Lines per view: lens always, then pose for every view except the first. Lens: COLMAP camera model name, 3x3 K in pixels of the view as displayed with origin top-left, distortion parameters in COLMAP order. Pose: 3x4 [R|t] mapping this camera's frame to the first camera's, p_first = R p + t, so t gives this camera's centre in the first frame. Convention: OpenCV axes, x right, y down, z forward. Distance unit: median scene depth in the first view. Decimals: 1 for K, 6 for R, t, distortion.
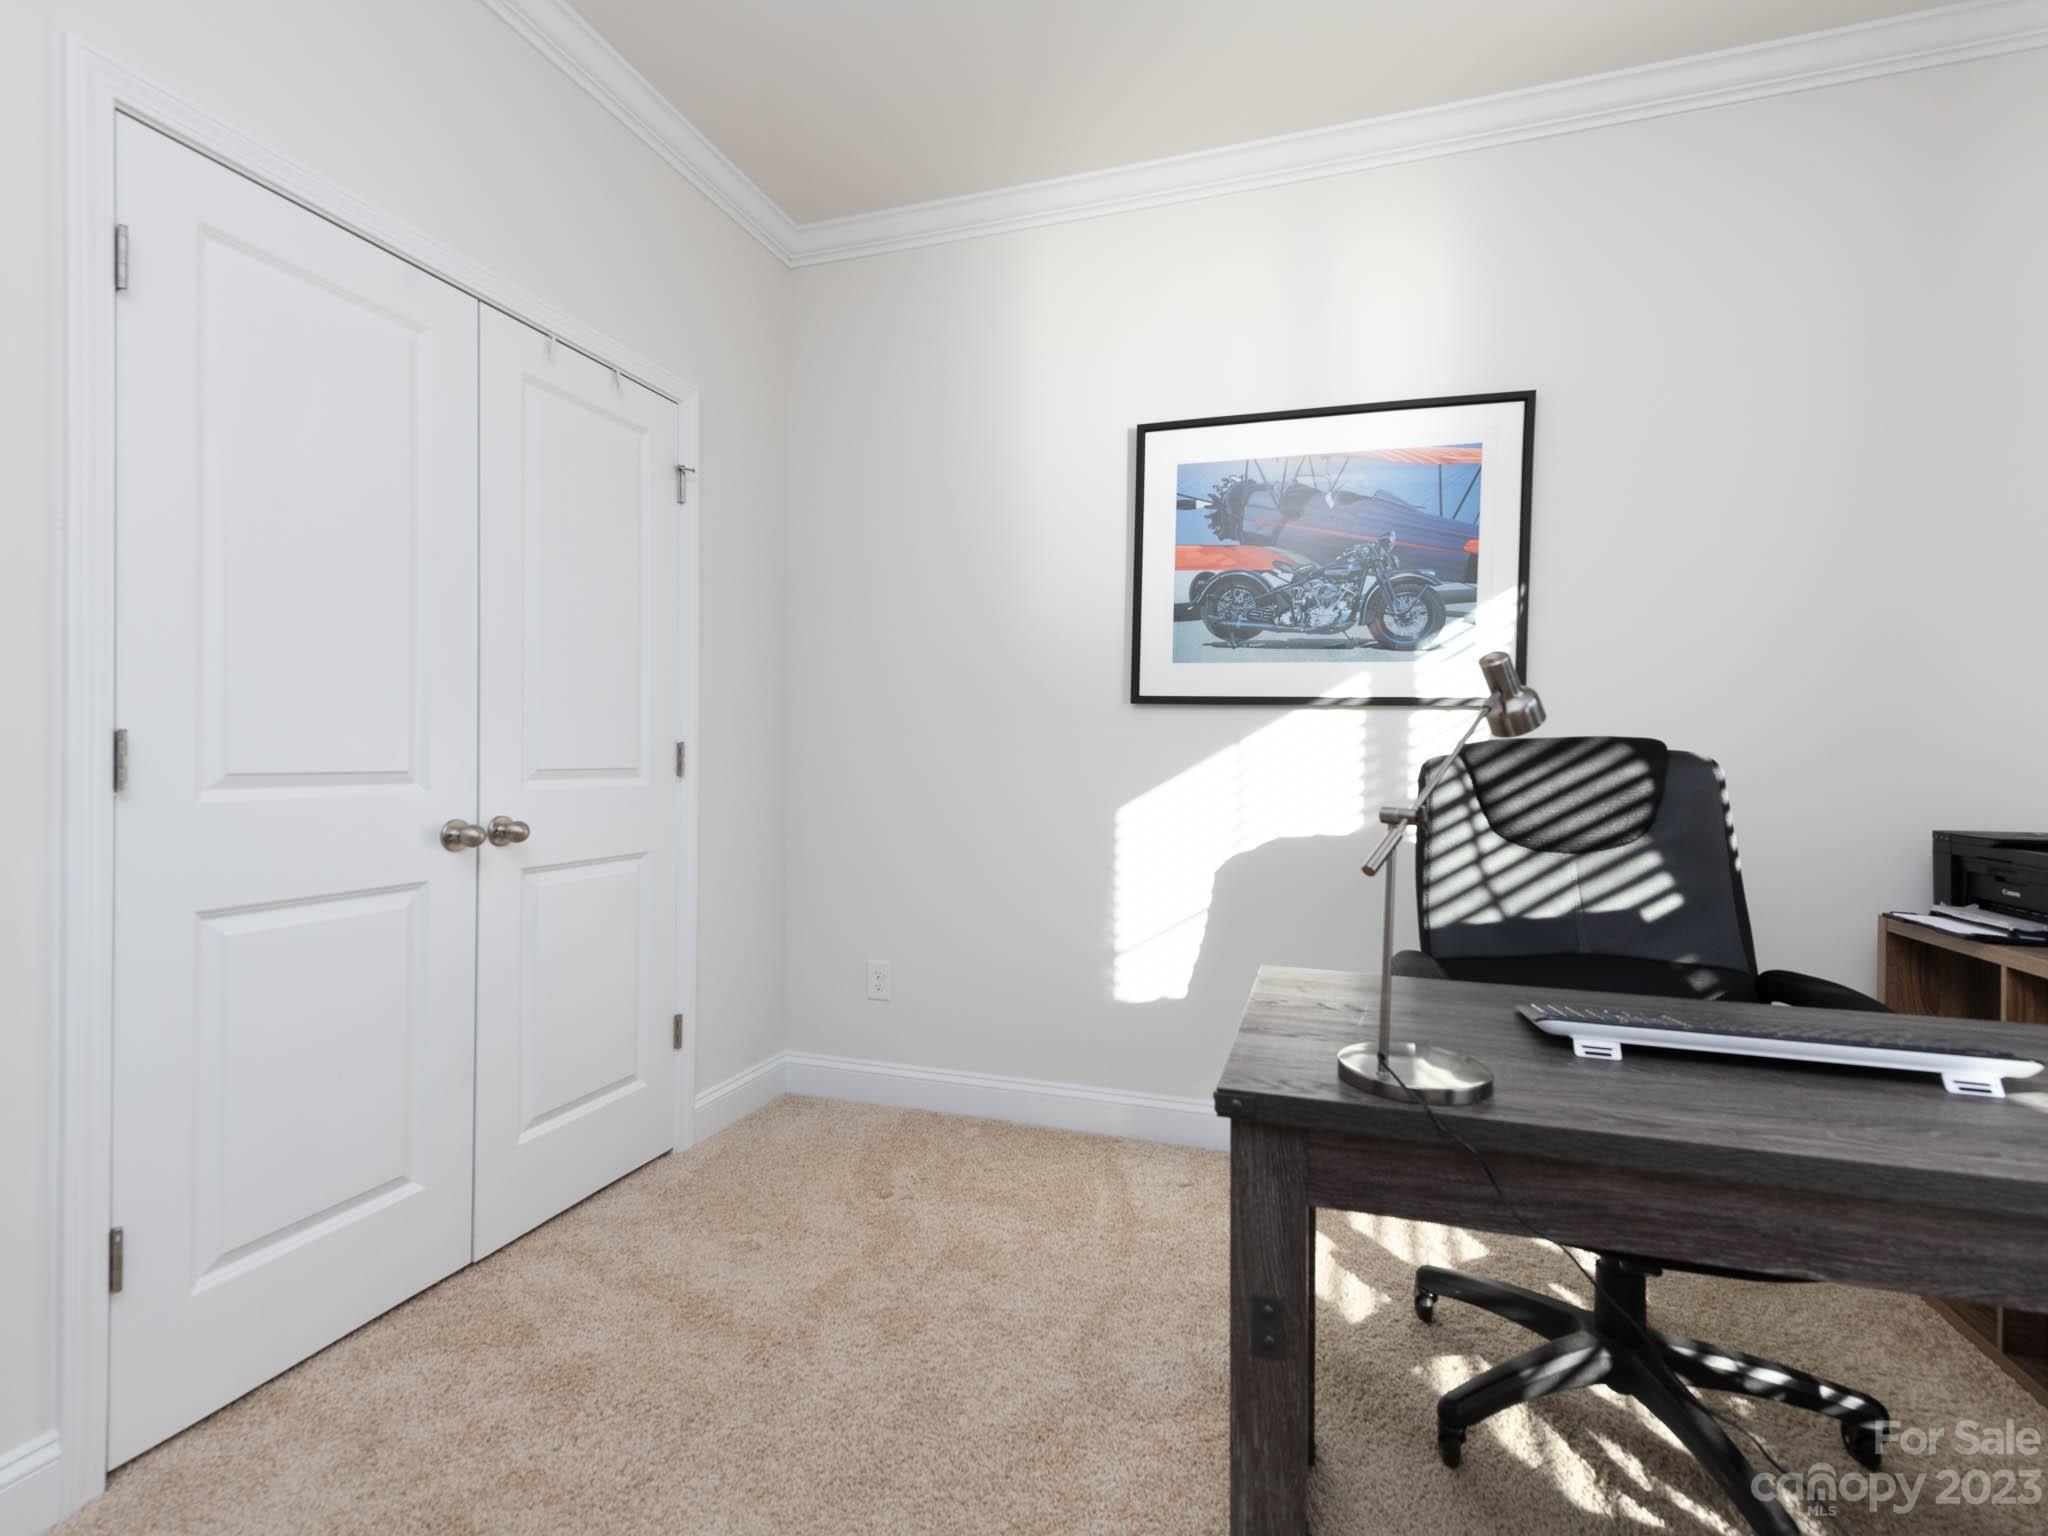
lens RADIAL K [[950.6, 0, 1026.6], [0, 950.6, 754.1], [0, 0, 1]] dist [0.010536, 0.000475]
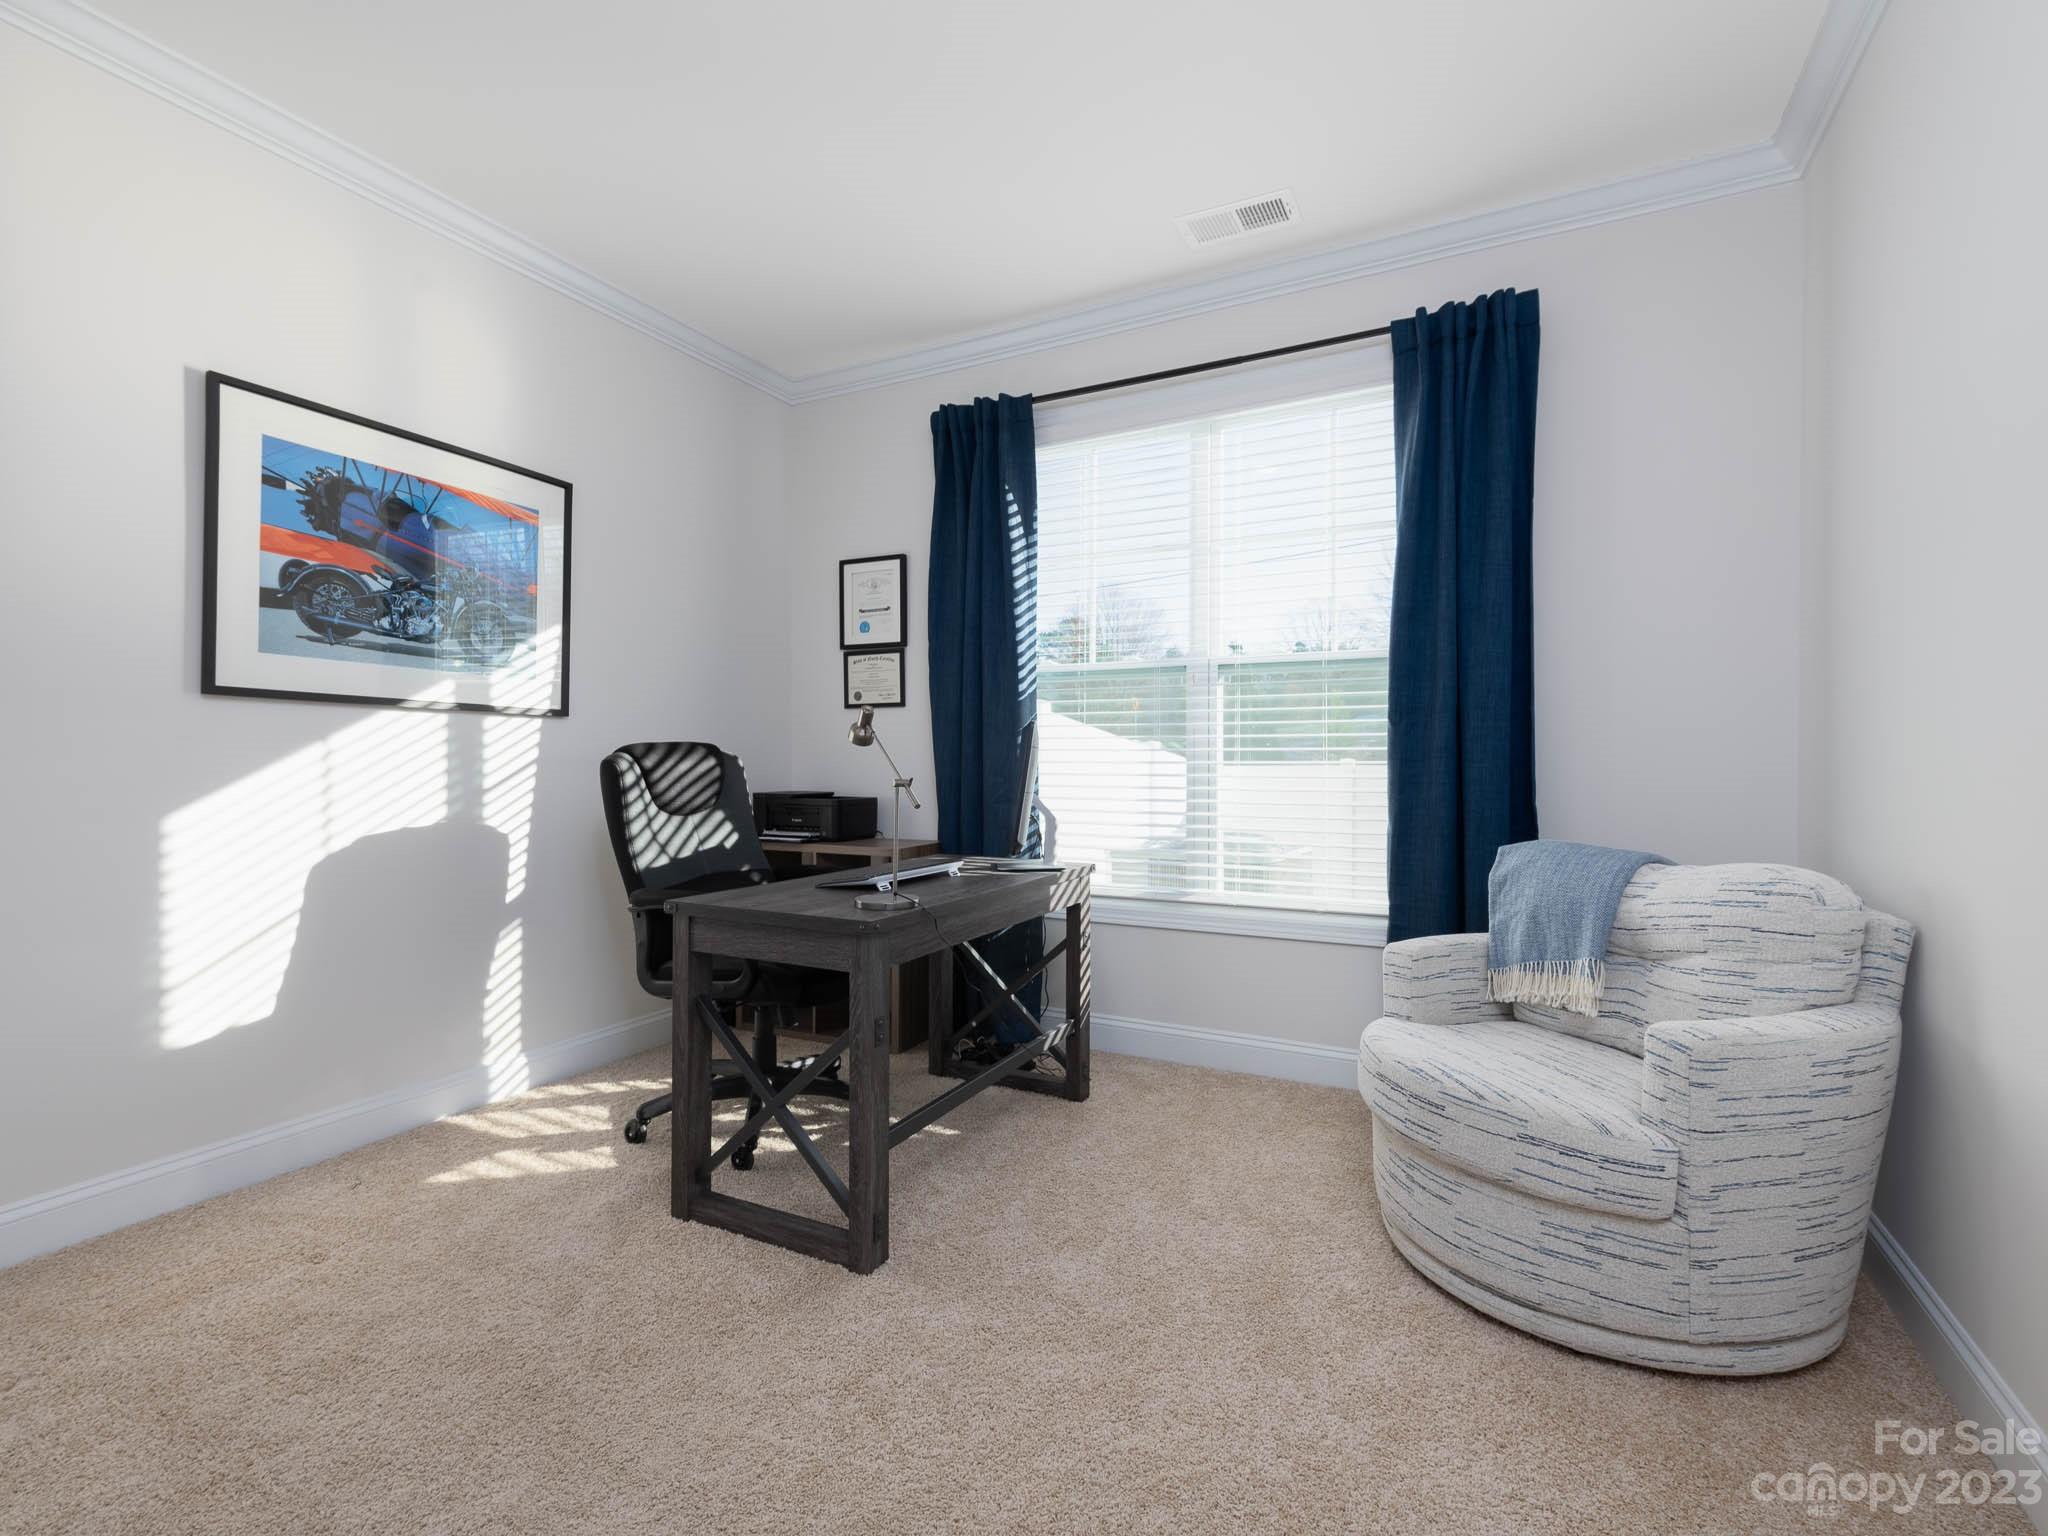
lens RADIAL K [[924.2, 0, 960.3], [0, 924.2, 774.9], [0, 0, 1]] dist [0.013266, -0.000025]
pose [[0.240894, -0.019581, 0.970354, -0.572140], [0.004884, 0.999808, 0.018963, 0.008835], [-0.970539, 0.000172, 0.240943, 0.139004]]
